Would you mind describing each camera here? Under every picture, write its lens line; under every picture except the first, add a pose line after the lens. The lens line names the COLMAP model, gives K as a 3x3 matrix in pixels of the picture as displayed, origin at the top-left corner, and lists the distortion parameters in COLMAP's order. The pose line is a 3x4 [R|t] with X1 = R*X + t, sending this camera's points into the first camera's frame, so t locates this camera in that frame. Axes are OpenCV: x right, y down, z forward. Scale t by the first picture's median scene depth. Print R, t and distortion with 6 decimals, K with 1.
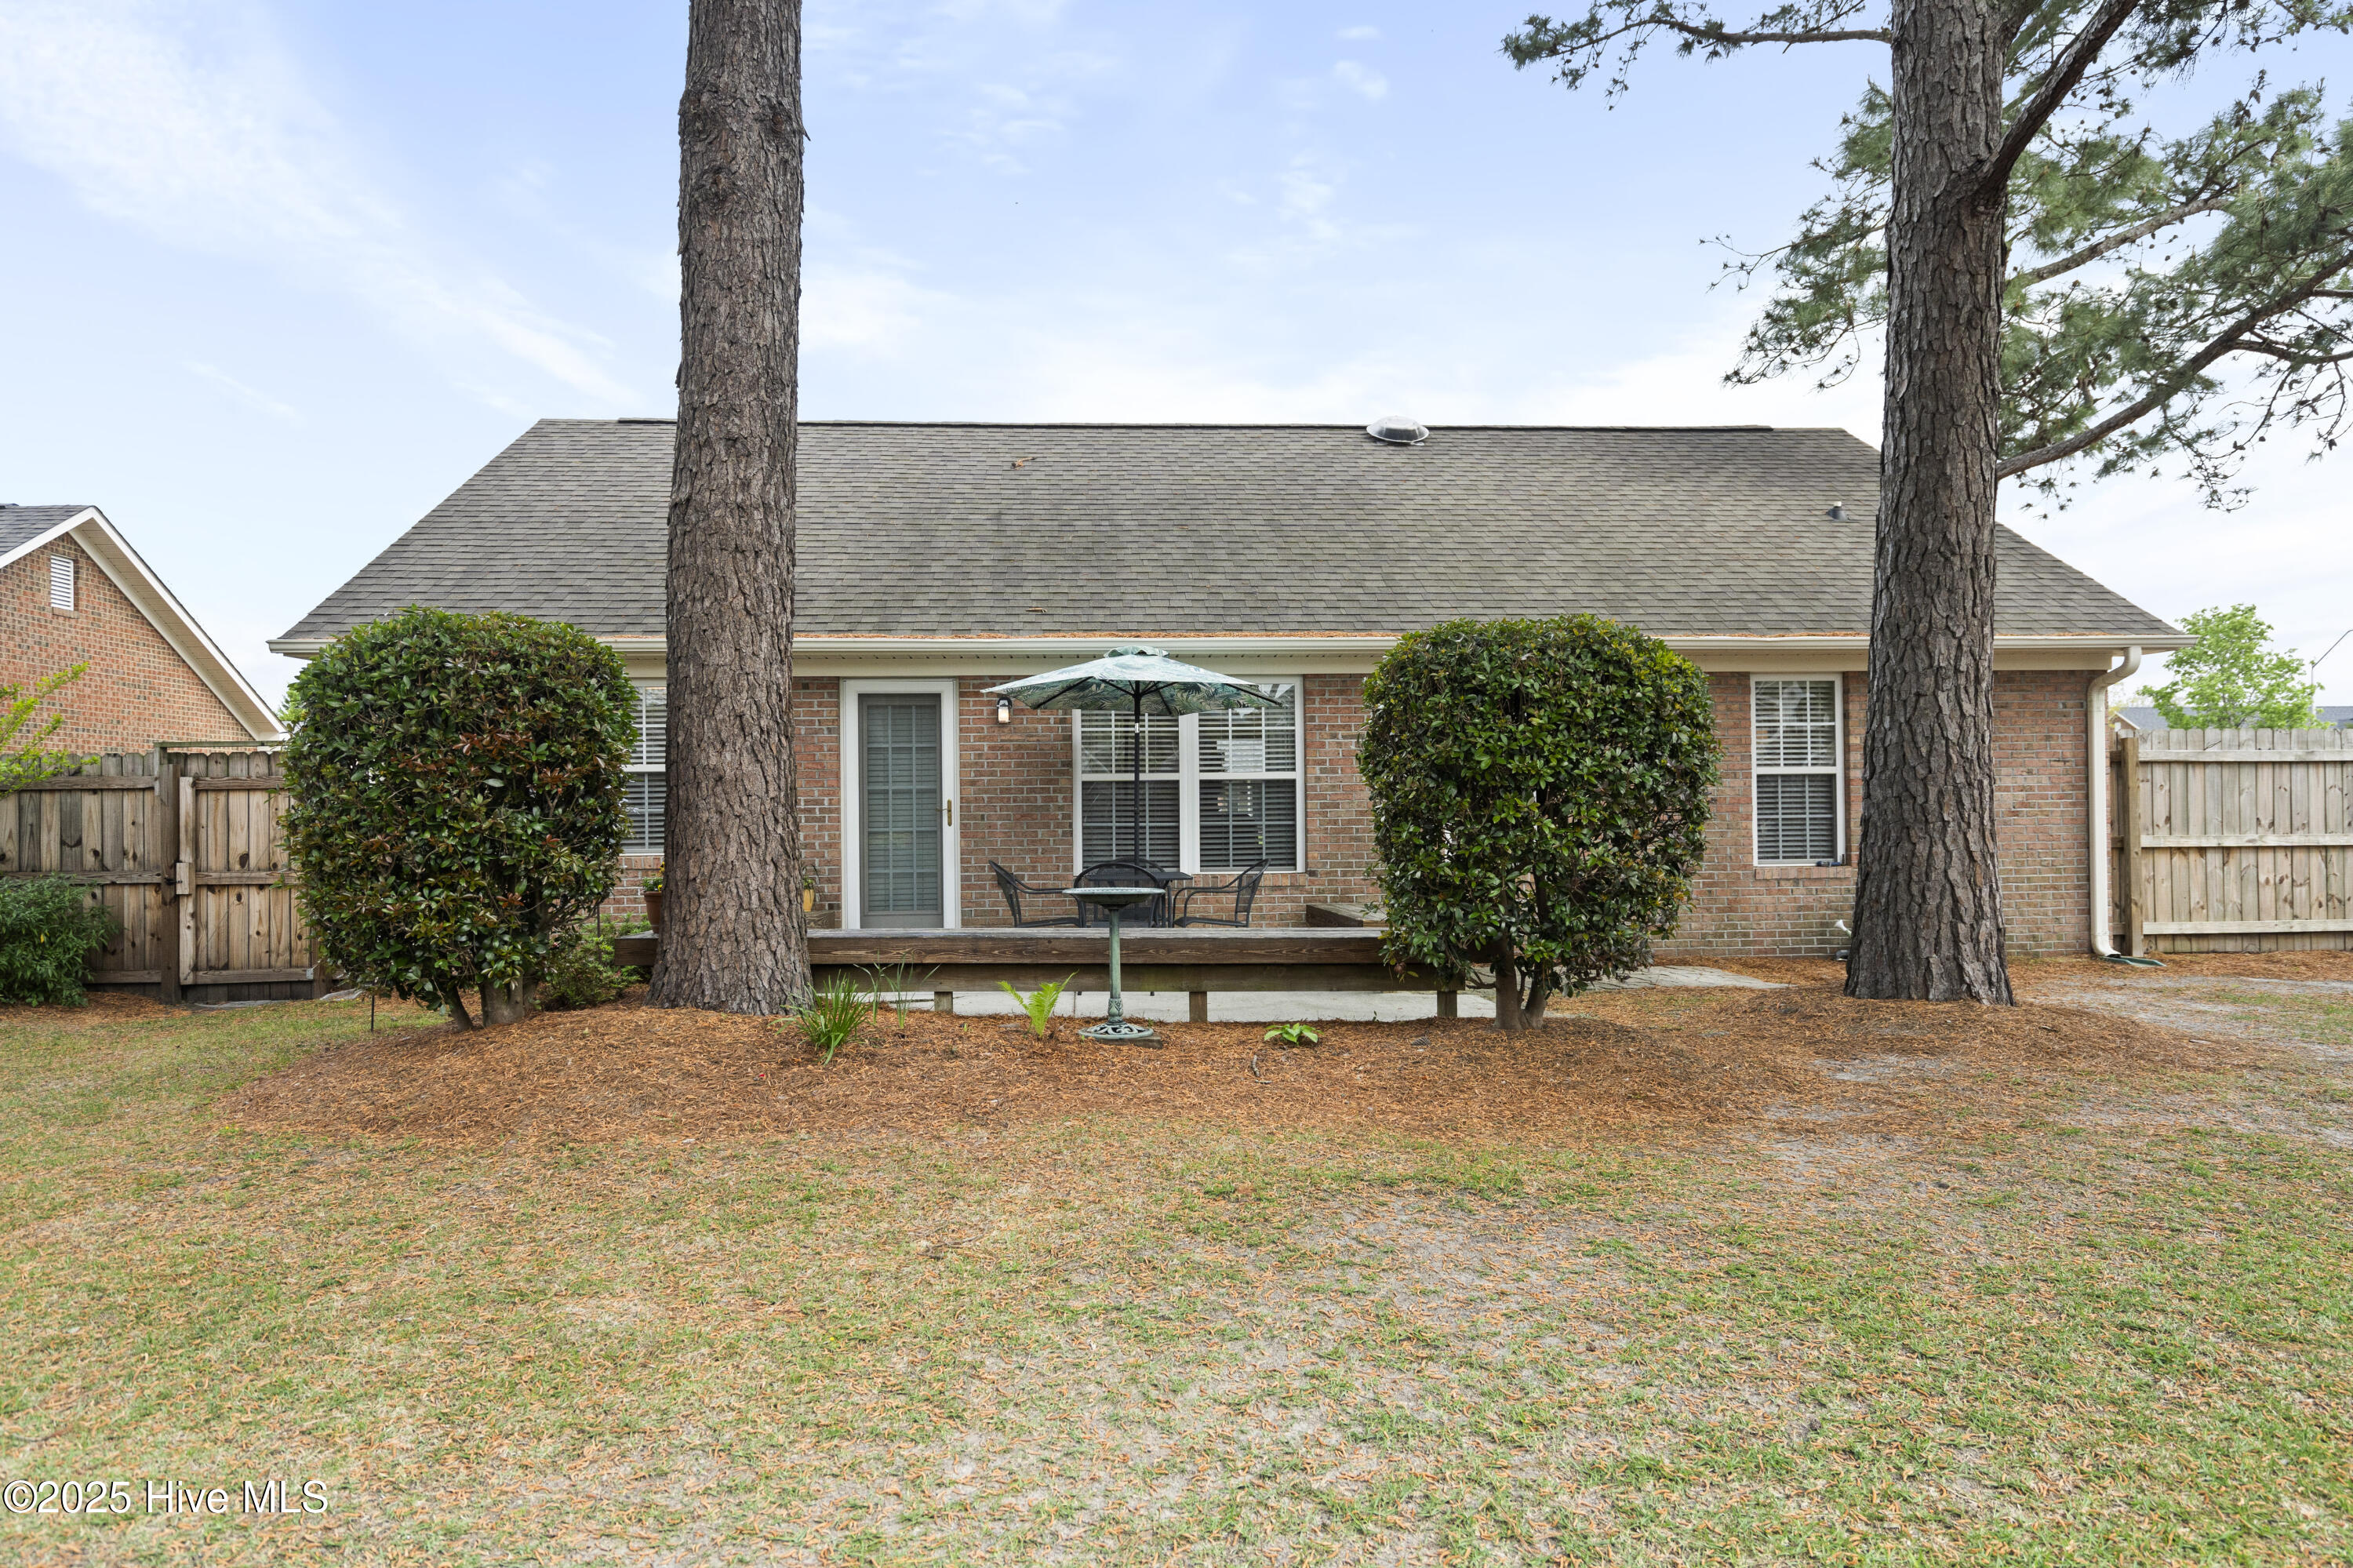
lens RADIAL K [[1402.6, 0, 1175.8], [0, 1402.6, 806.0], [0, 0, 1]] dist [-0.001471, 0.001025]
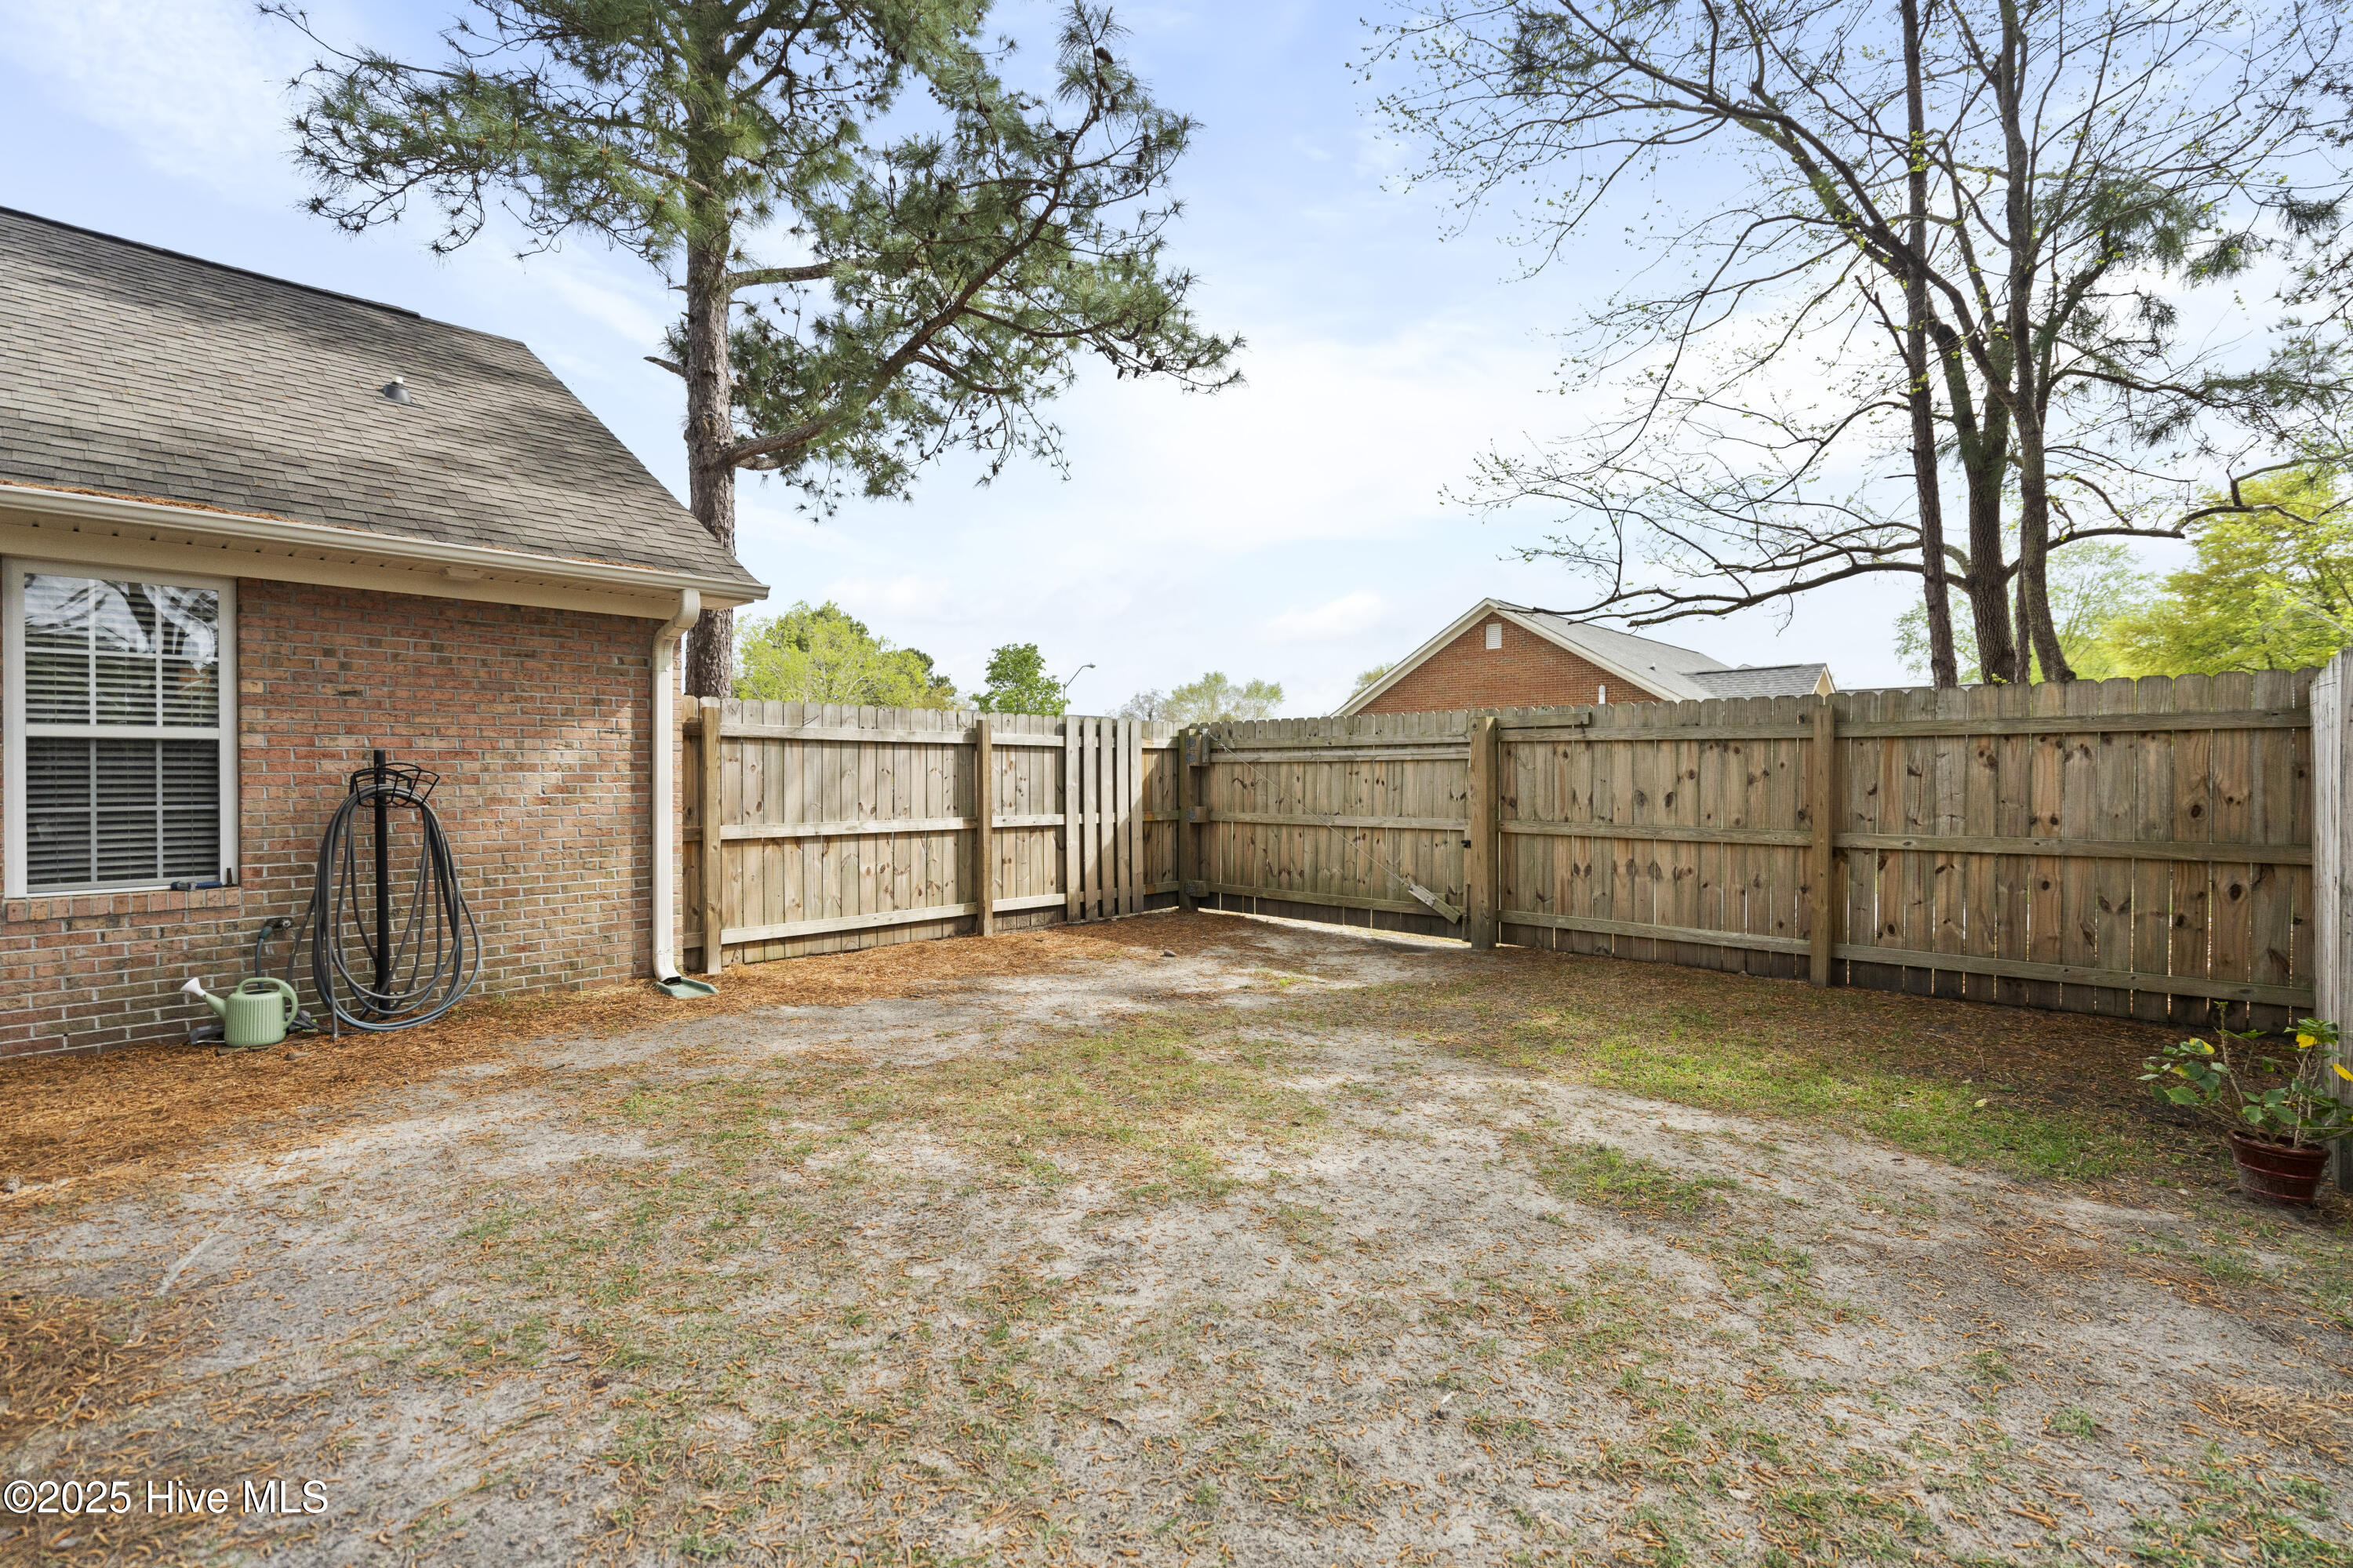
lens RADIAL K [[1062.1, 0, 1185.8], [0, 1062.1, 782.8], [0, 0, 1]] dist [-0.000419, 0.000566]
pose [[0.717164, 0.003804, 0.696895, 0.443308], [-0.008694, 0.999956, 0.003489, -0.008953], [-0.696851, -0.008560, 0.717165, 0.354472]]
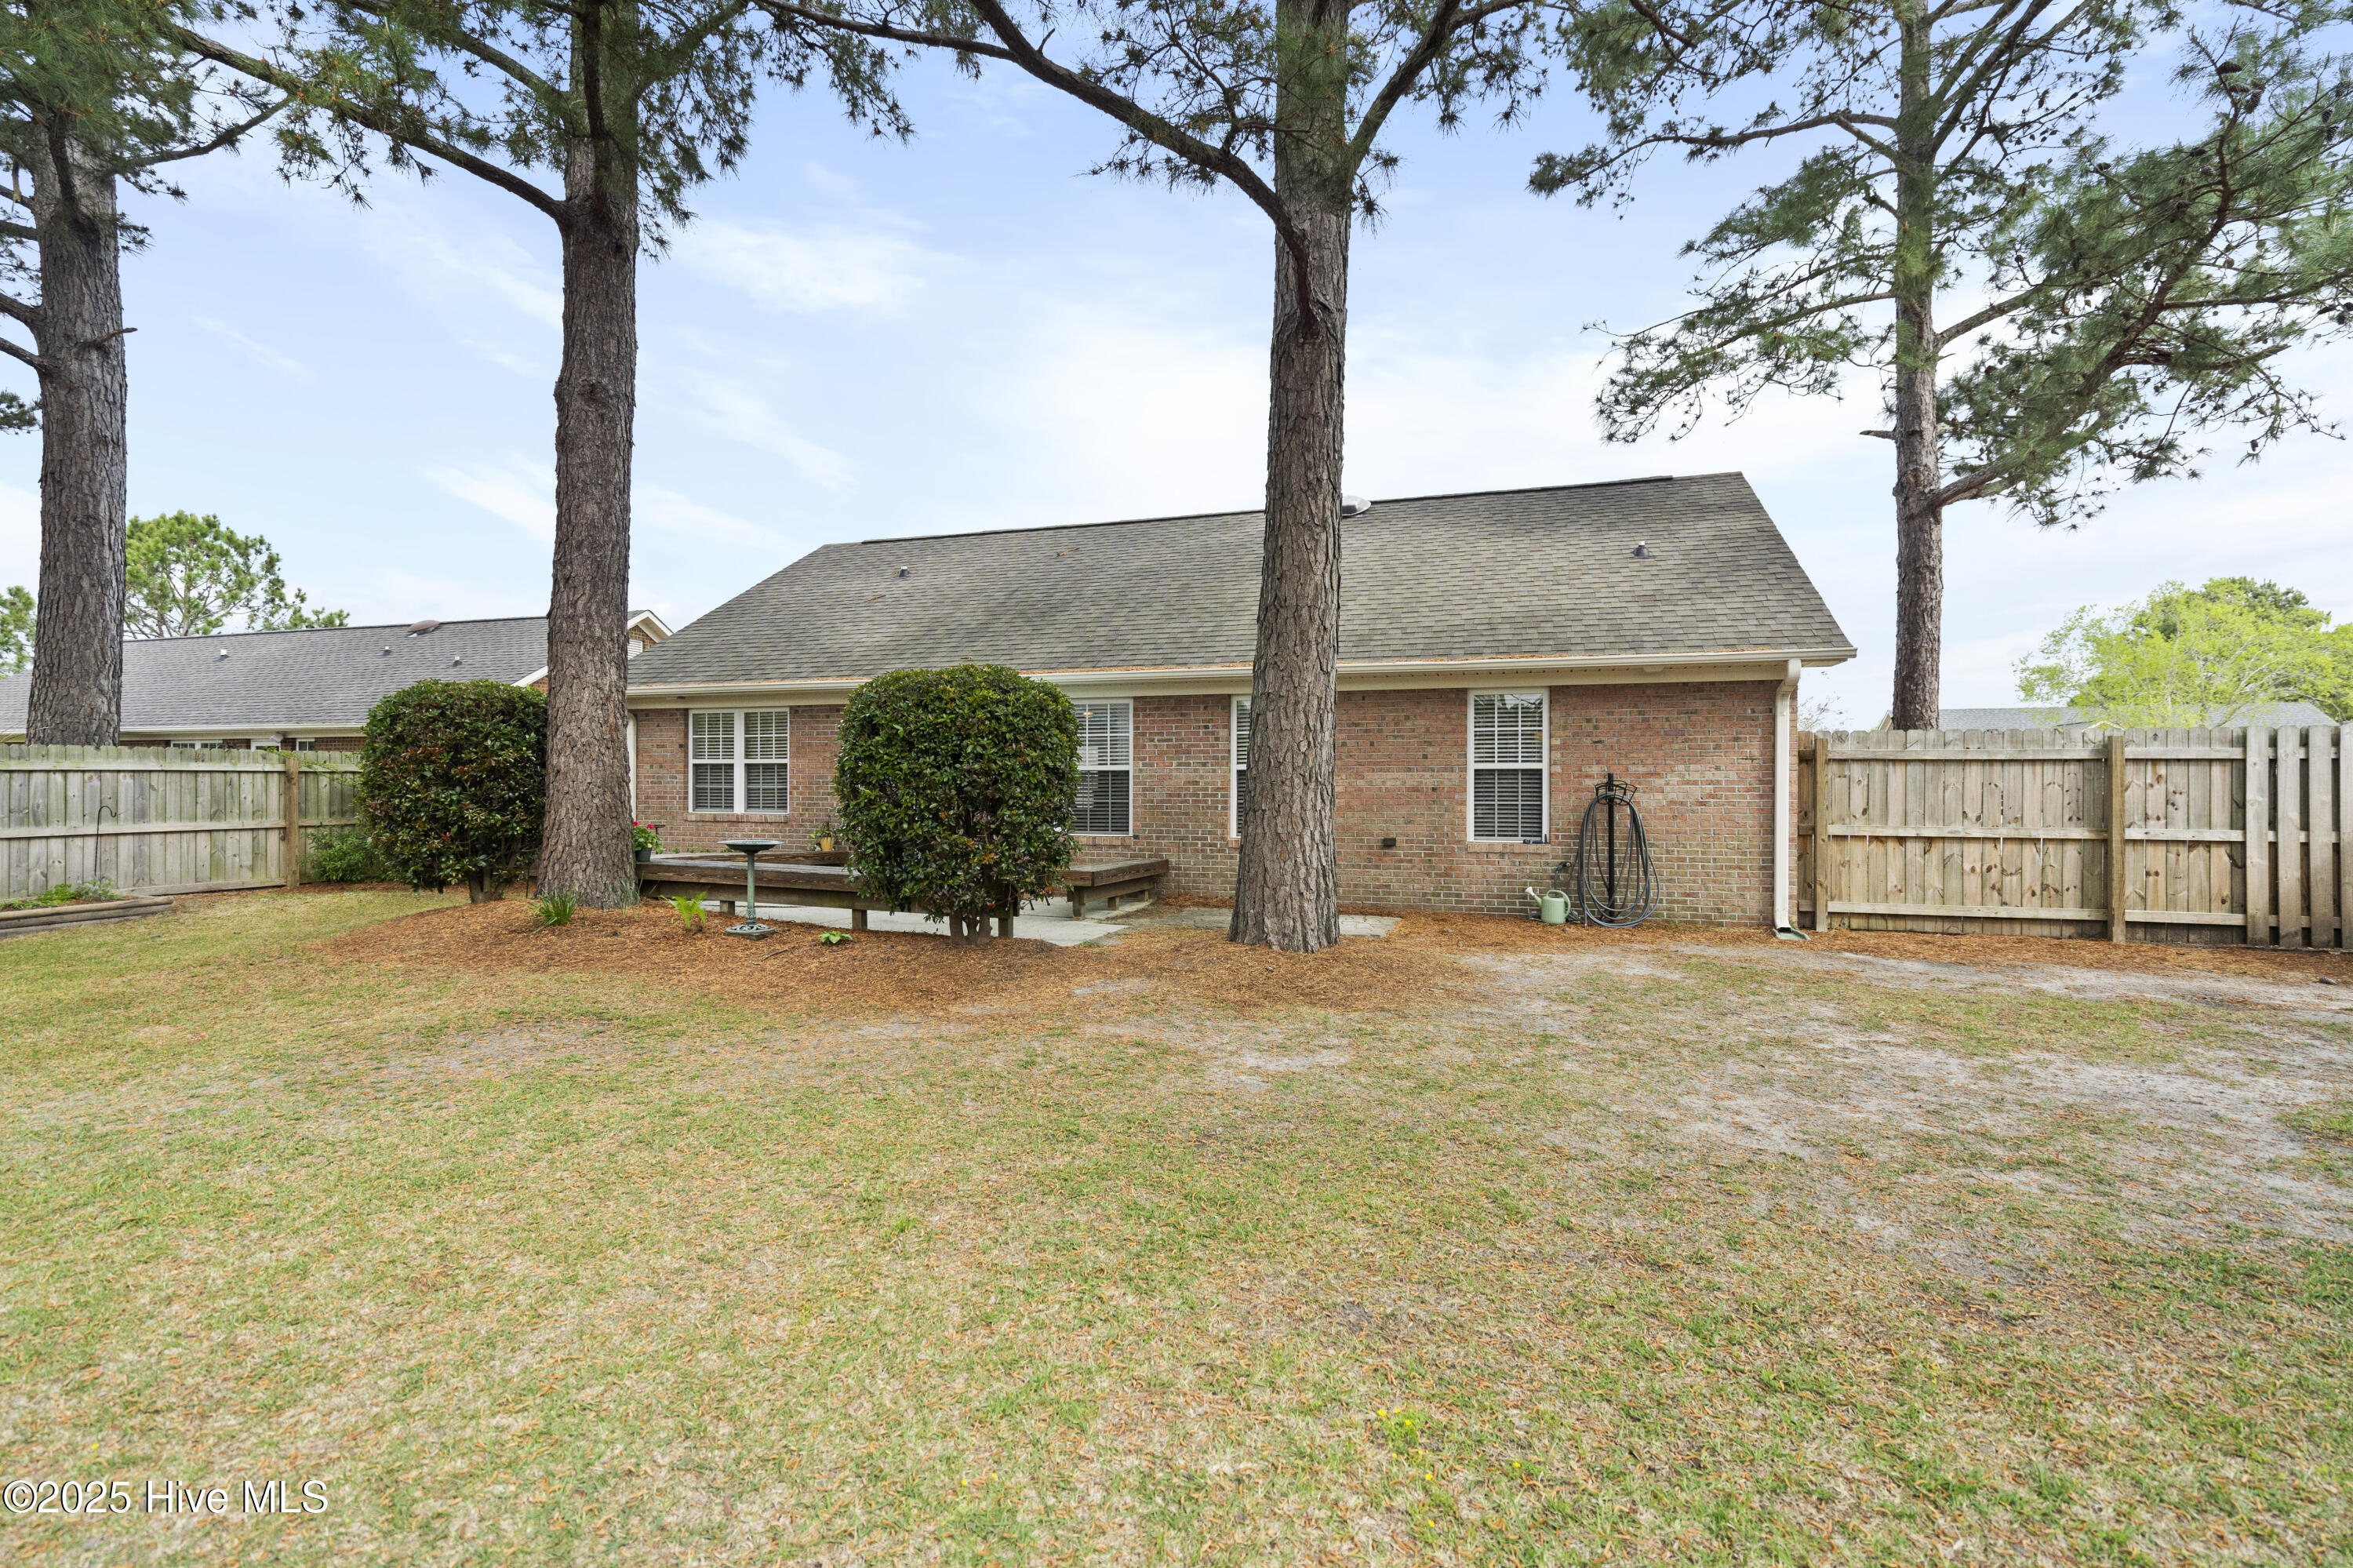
lens RADIAL K [[1062.1, 0, 1185.8], [0, 1062.1, 782.8], [0, 0, 1]] dist [-0.000419, 0.000566]
pose [[0.937827, 0.010388, -0.346947, 0.493506], [-0.010462, 0.999944, 0.001659, -0.008823], [0.346945, 0.002074, 0.937883, 0.012147]]
